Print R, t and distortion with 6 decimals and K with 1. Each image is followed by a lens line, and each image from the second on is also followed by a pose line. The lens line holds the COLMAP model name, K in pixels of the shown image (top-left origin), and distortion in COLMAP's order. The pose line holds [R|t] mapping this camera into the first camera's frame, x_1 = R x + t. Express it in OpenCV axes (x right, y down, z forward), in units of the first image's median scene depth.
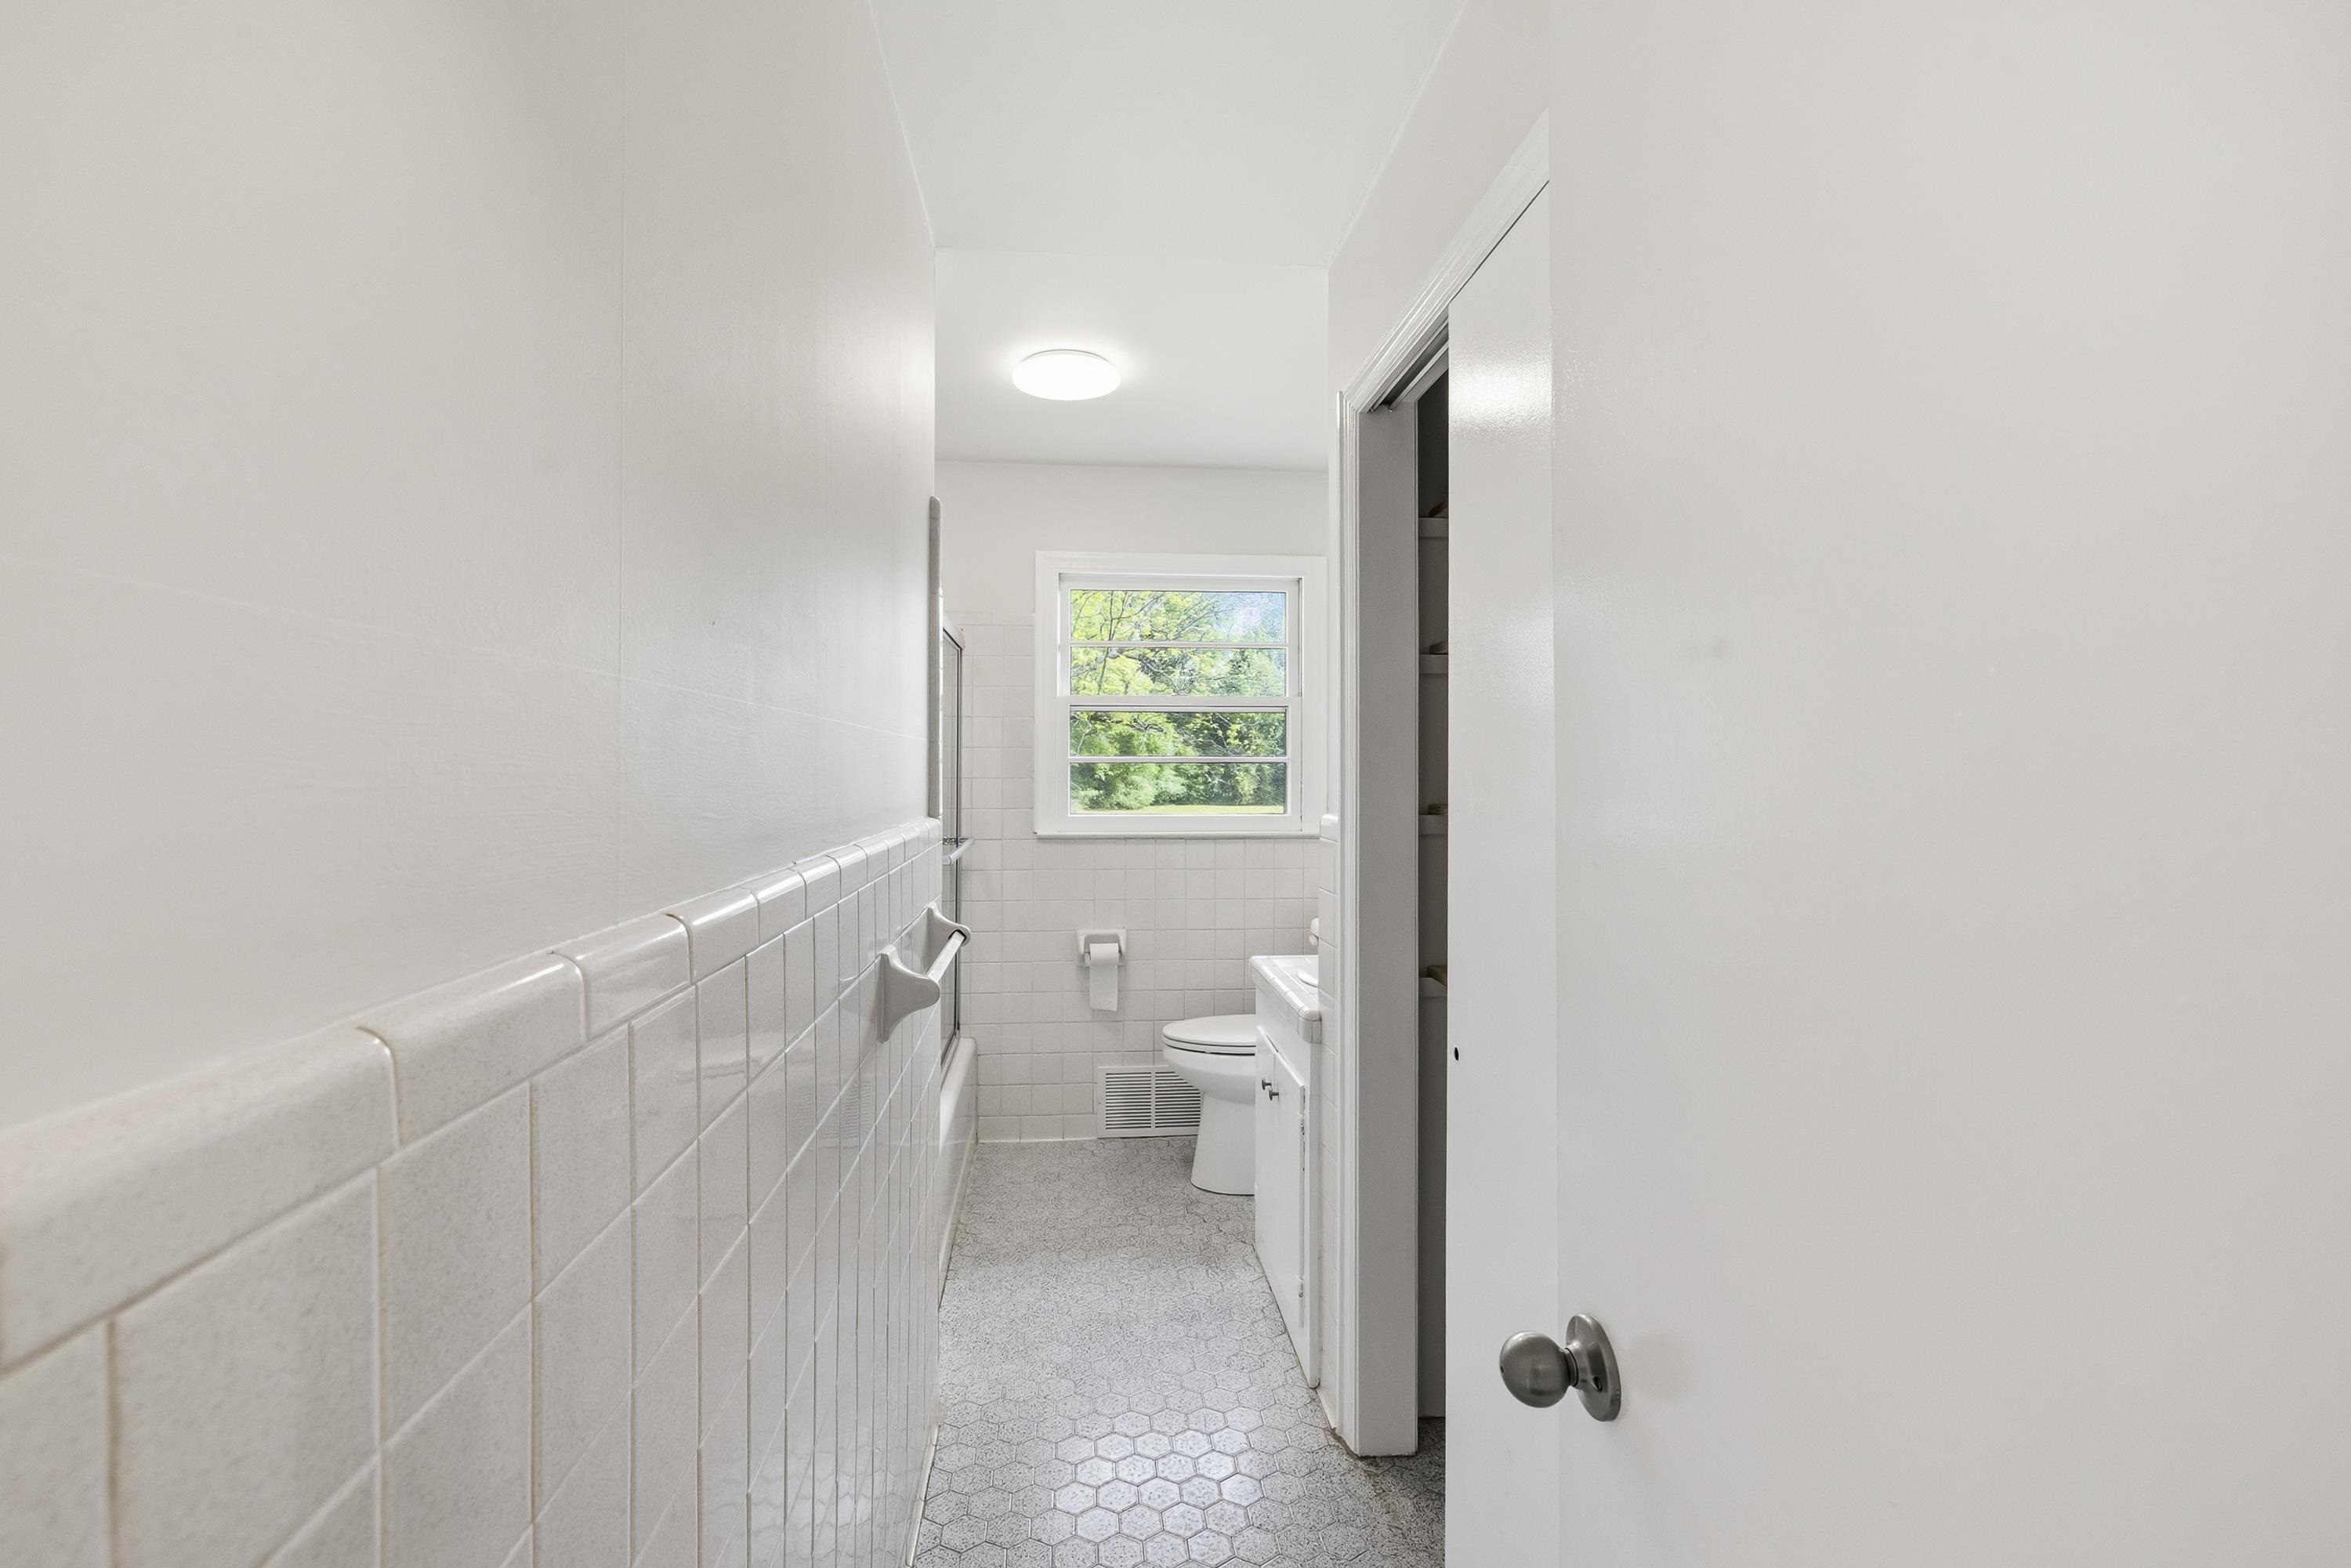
lens RADIAL K [[982.2, 0, 1171.4], [0, 982.2, 779.5], [0, 0, 1]] dist [-0.004128, -0.000246]
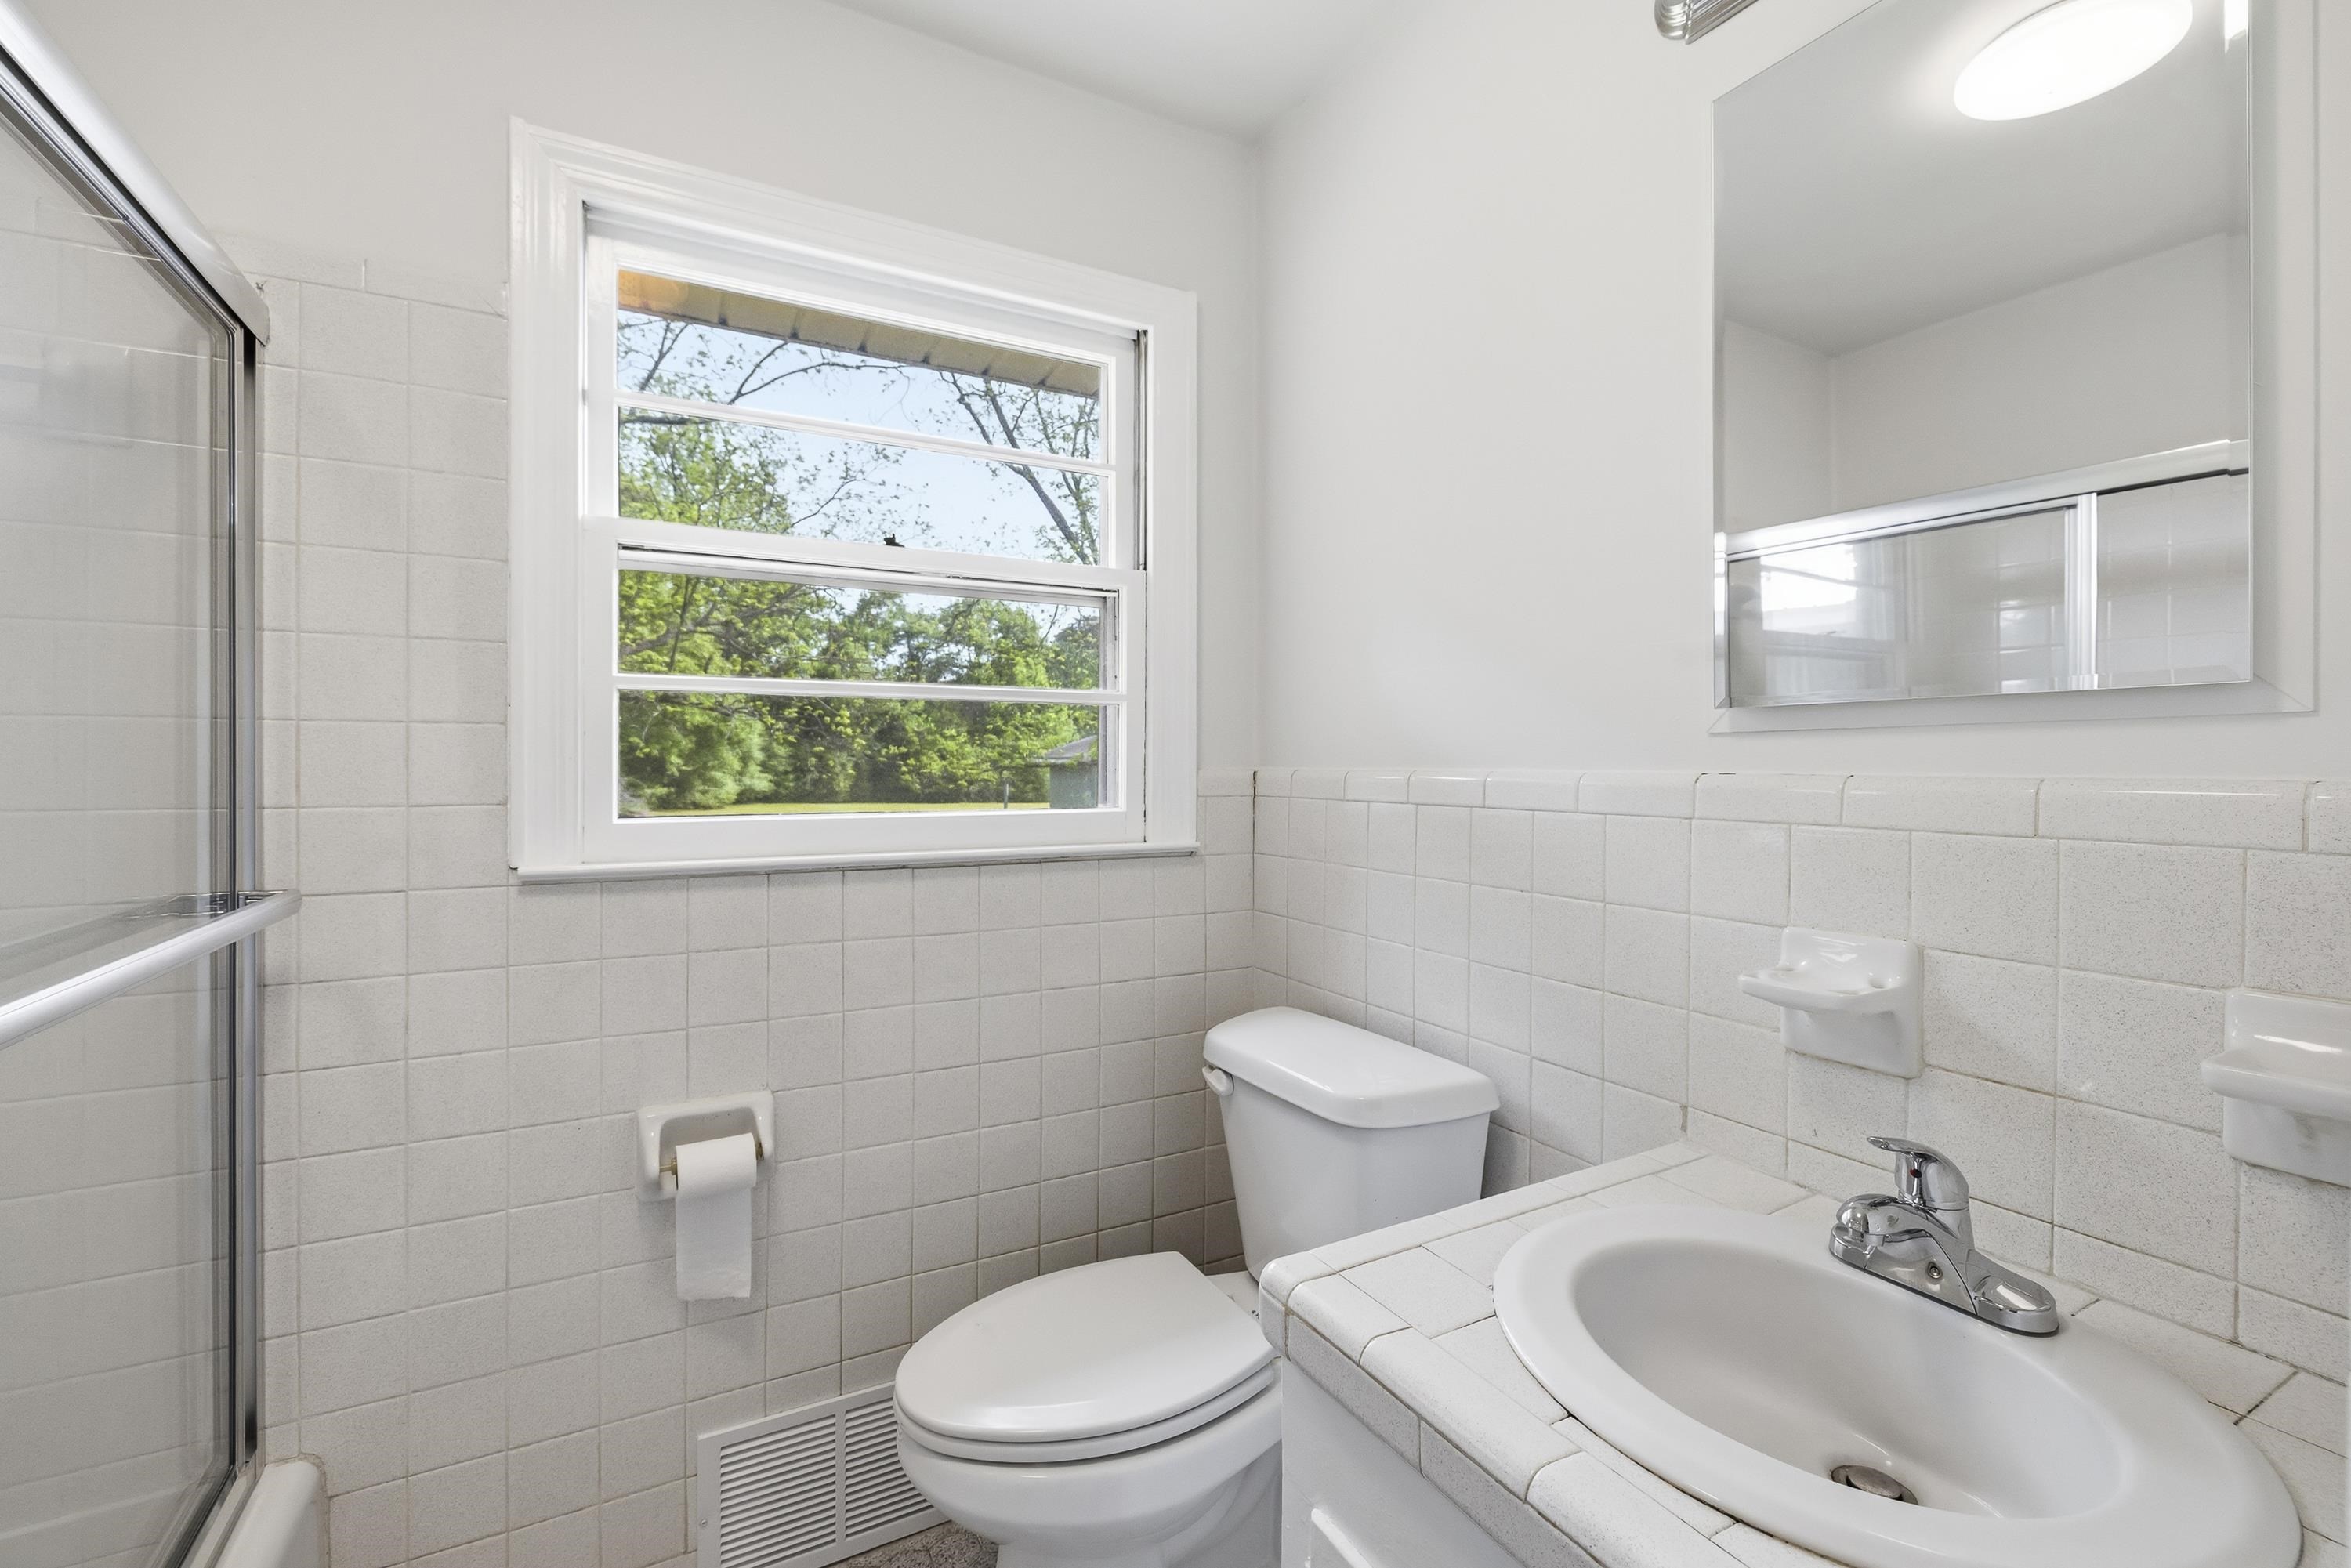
lens RADIAL K [[982.2, 0, 1171.9], [0, 982.2, 773.9], [0, 0, 1]] dist [-0.004128, -0.000246]
pose [[0.921247, -0.003944, 0.388959, -0.051001], [0.004374, 0.999990, -0.000221, 0.018838], [-0.388954, 0.001905, 0.921255, 0.548866]]
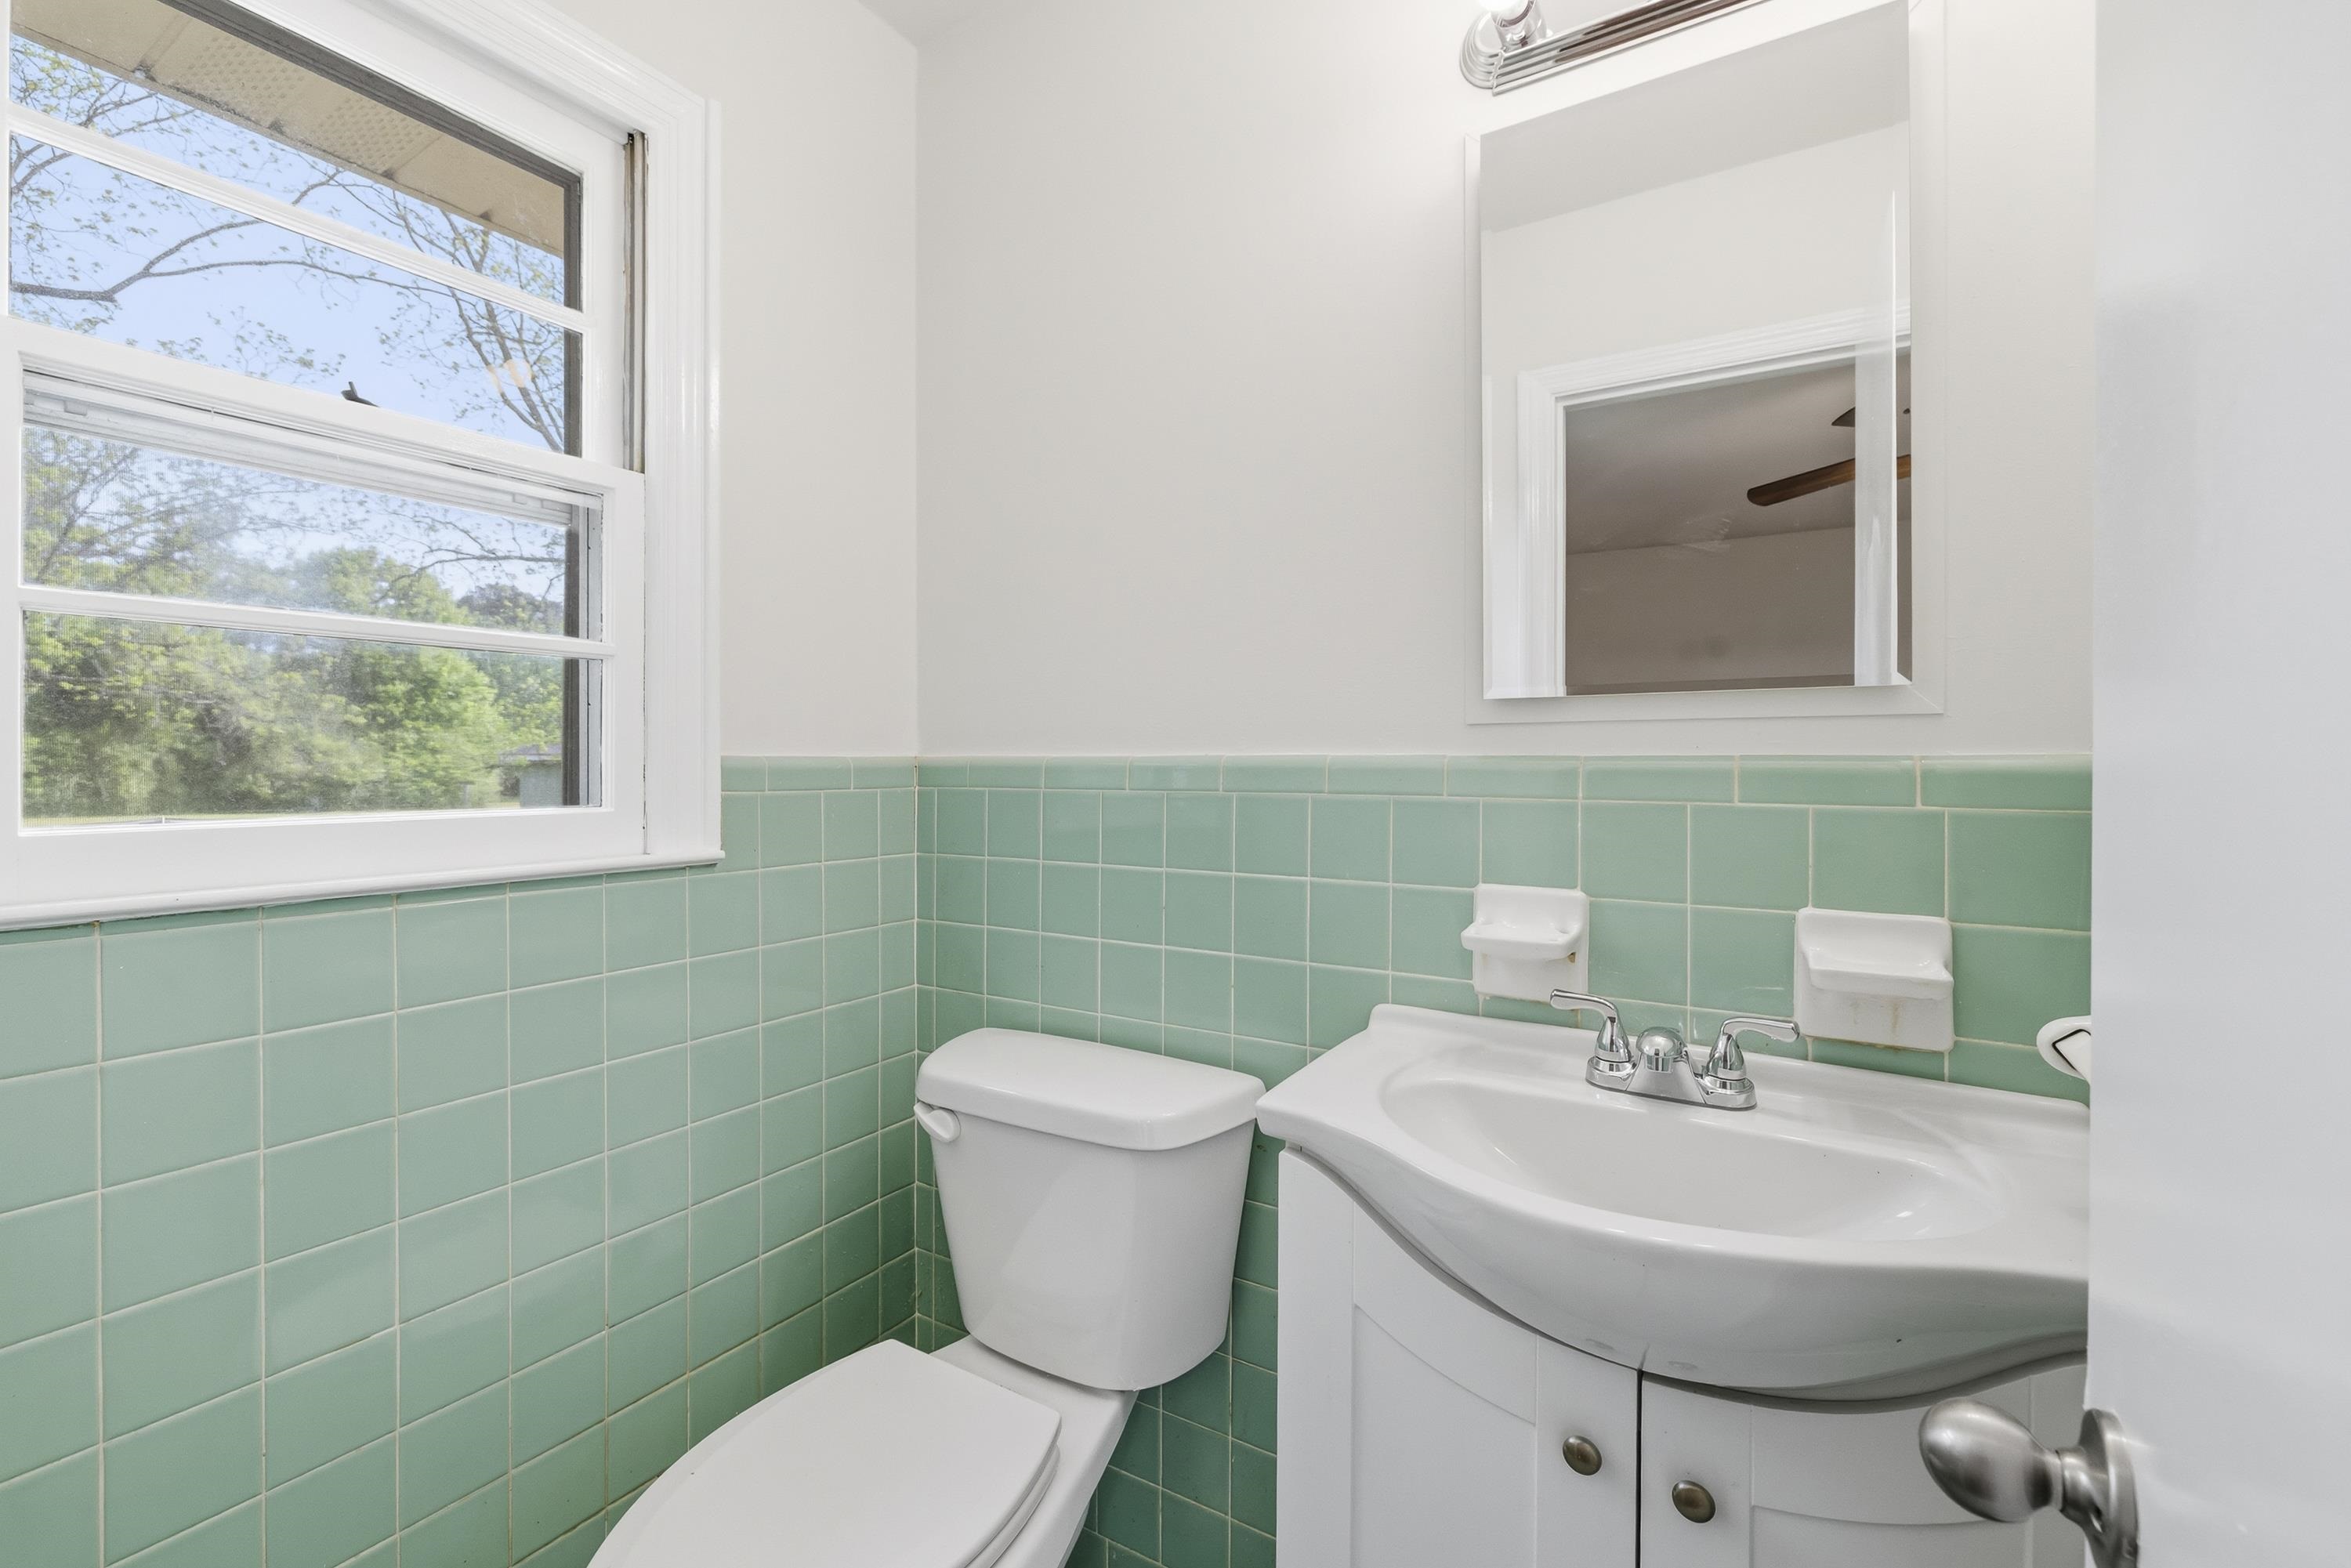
lens RADIAL K [[982.2, 0, 1173.1], [0, 982.2, 775.2], [0, 0, 1]] dist [-0.004128, -0.000246]
pose [[0.624728, -0.007401, 0.780808, -0.094792], [0.006342, 0.999970, 0.004405, 0.024793], [-0.780817, 0.002200, 0.624756, 0.648365]]
